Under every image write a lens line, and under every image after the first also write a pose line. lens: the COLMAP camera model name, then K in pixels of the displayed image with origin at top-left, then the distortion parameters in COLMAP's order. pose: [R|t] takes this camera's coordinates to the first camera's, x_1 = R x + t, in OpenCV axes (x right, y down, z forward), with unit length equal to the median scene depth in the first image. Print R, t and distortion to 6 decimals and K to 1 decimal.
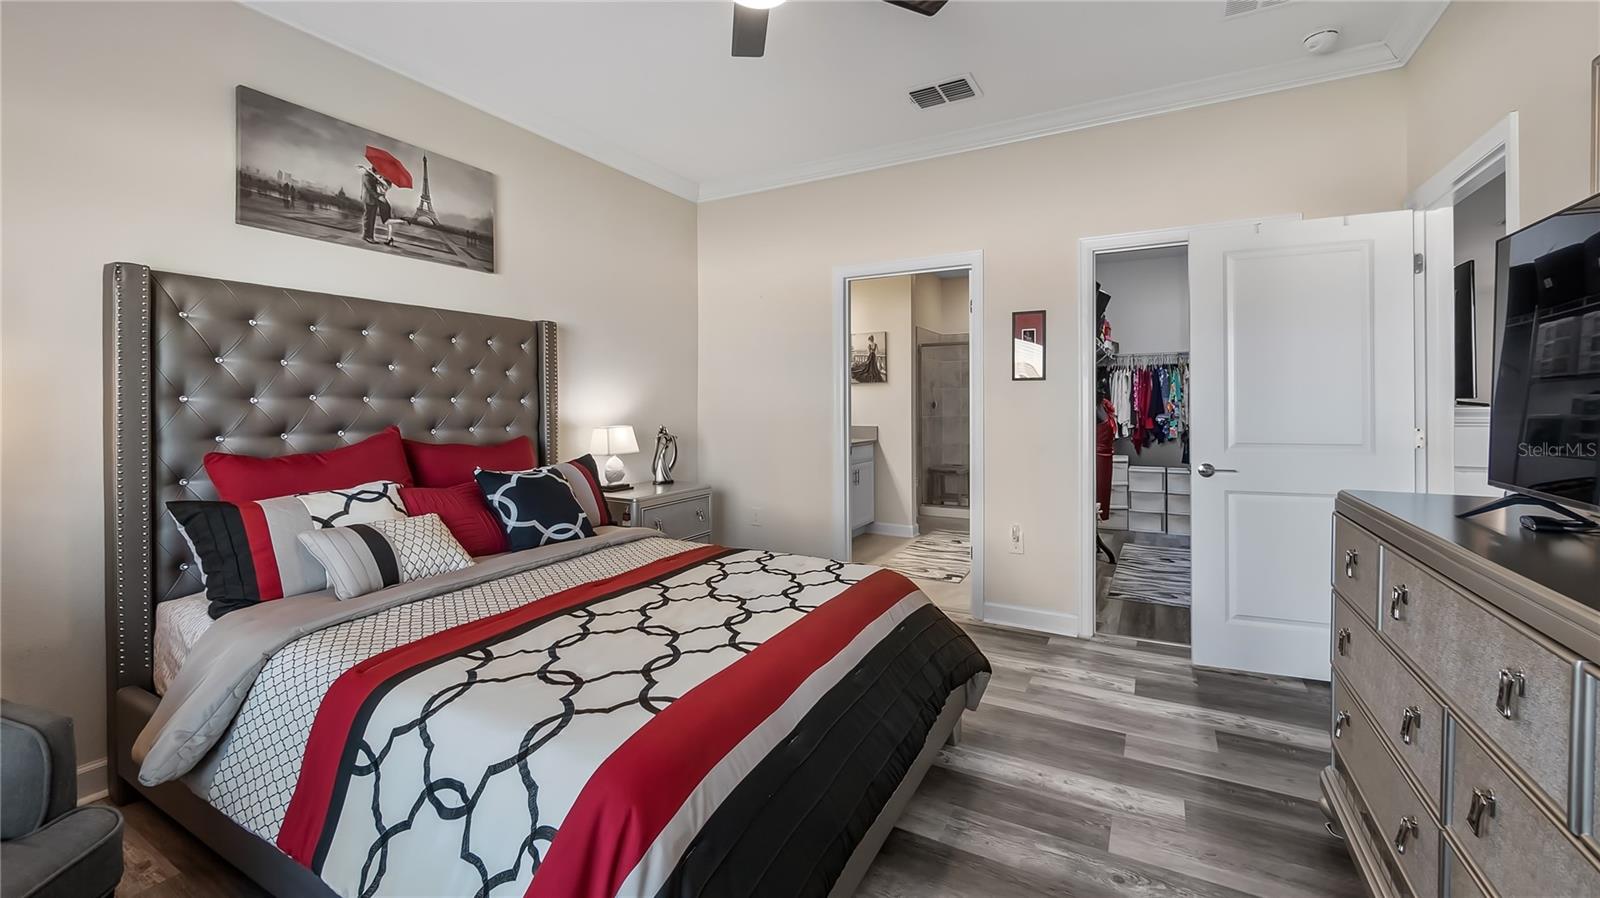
lens RADIAL K [[631.1, 0, 802.0], [0, 631.1, 428.7], [0, 0, 1]] dist [-0.003224, -0.000161]
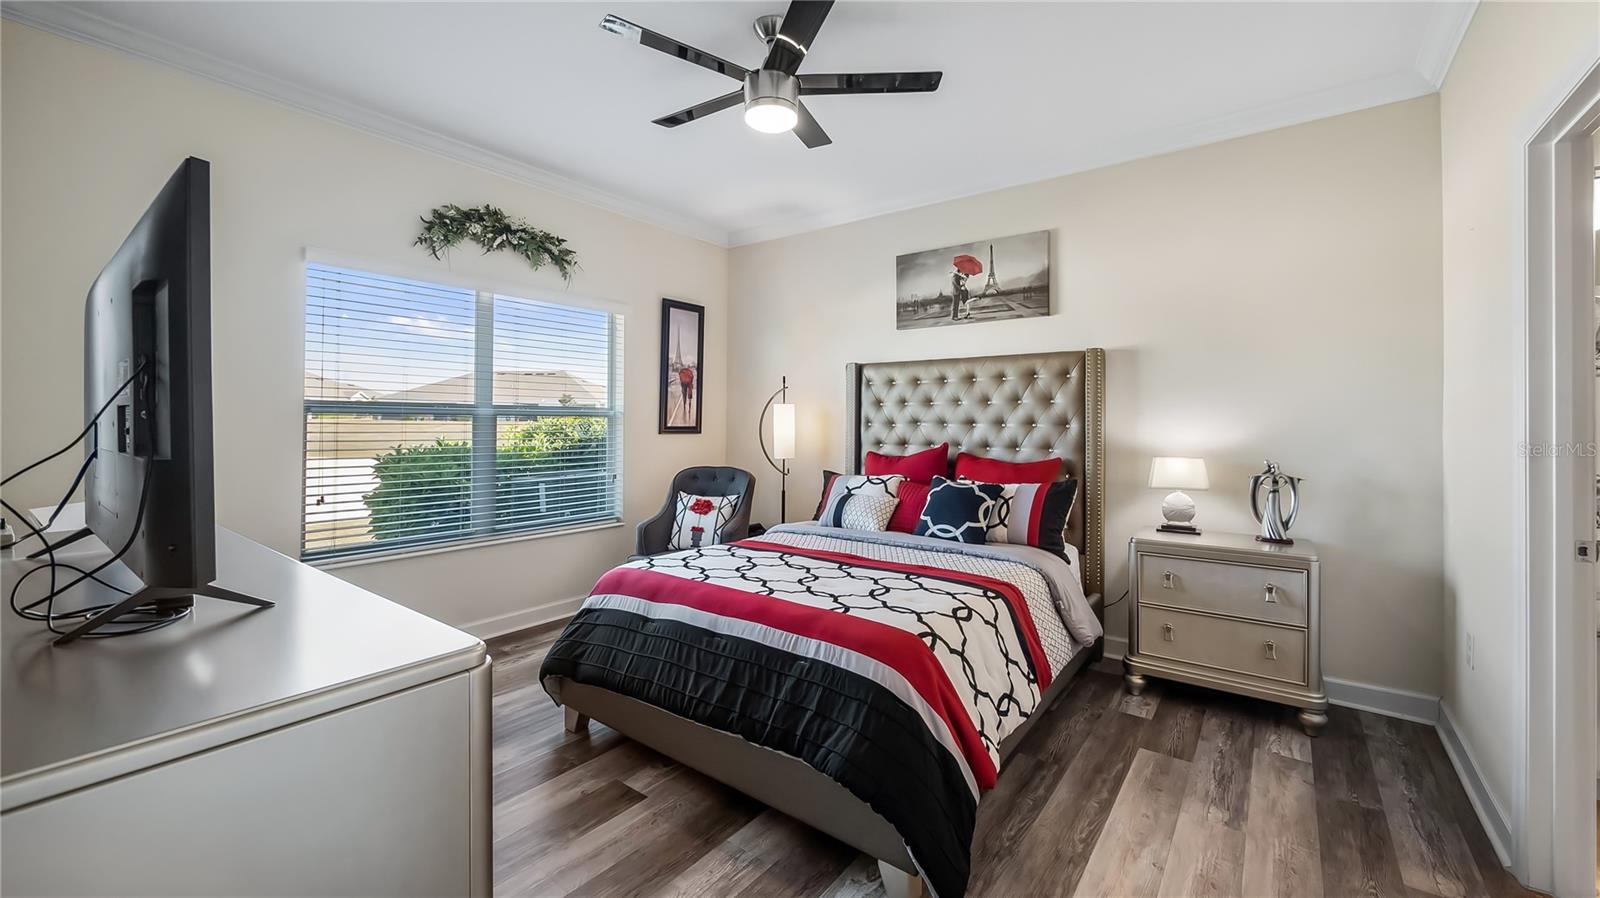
lens RADIAL K [[631.1, 0, 802.0], [0, 631.1, 428.7], [0, 0, 1]] dist [-0.003224, -0.000161]
pose [[-0.145287, 0.015615, -0.989266, 0.853888], [-0.039571, 0.998984, 0.021580, -0.053039], [0.988598, 0.042282, -0.144522, 0.853387]]
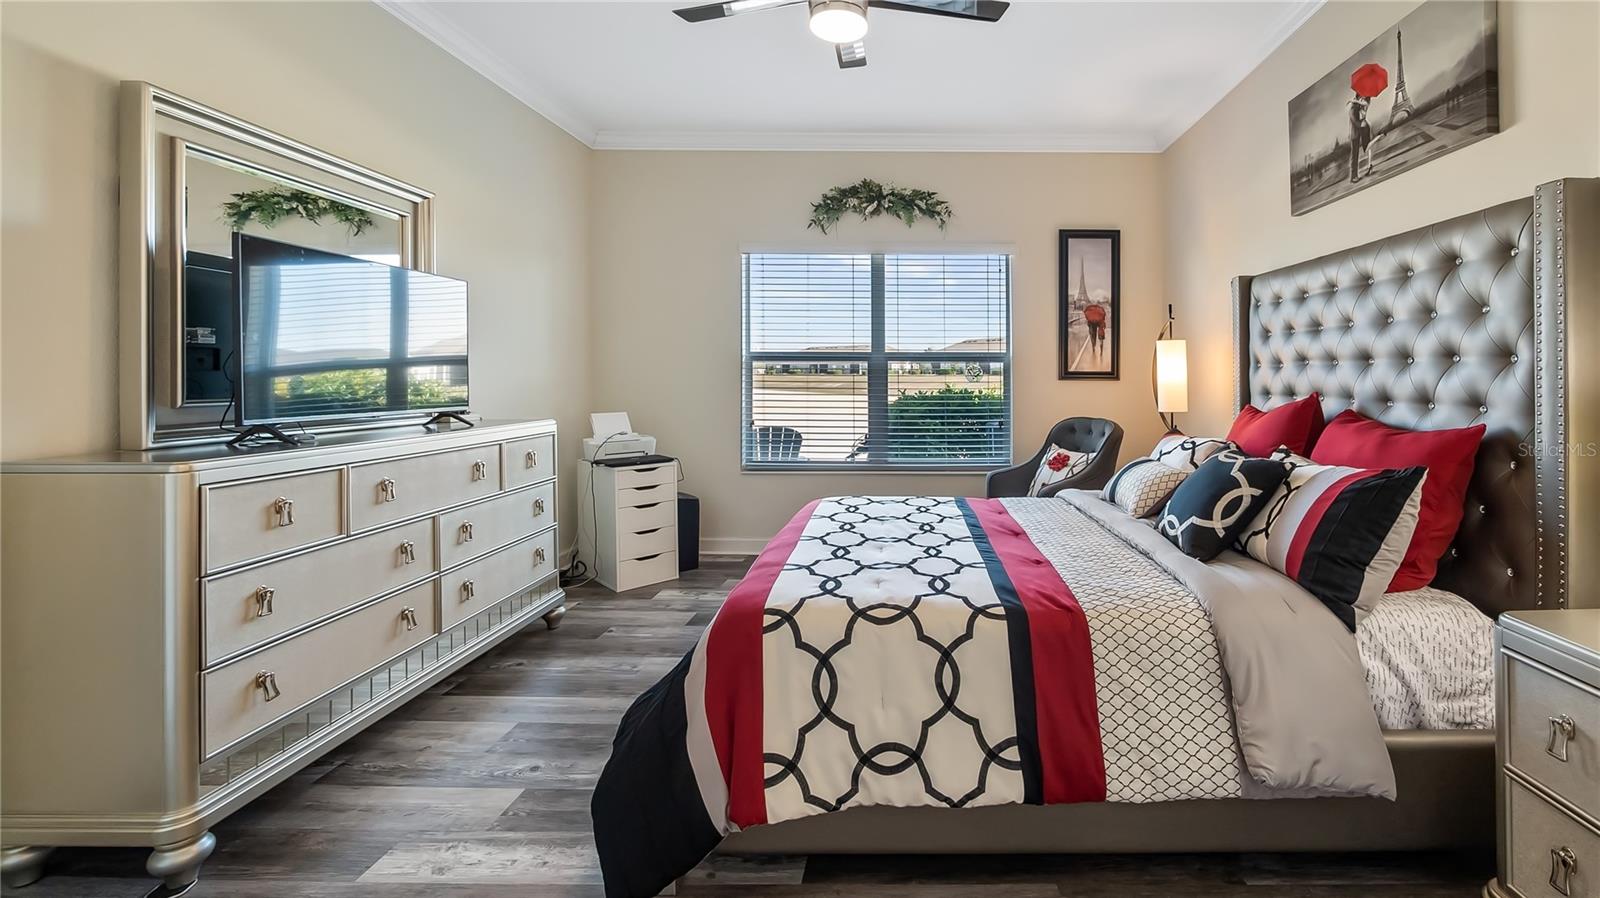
lens RADIAL K [[657.6, 0, 917.9], [0, 657.6, 391.6], [0, 0, 1]] dist [-0.000670, -0.000045]
pose [[-0.871366, 0.017597, -0.490318, 0.292218], [-0.014454, 0.998002, 0.061504, -0.052116], [0.490421, 0.060679, -0.869371, 1.493624]]
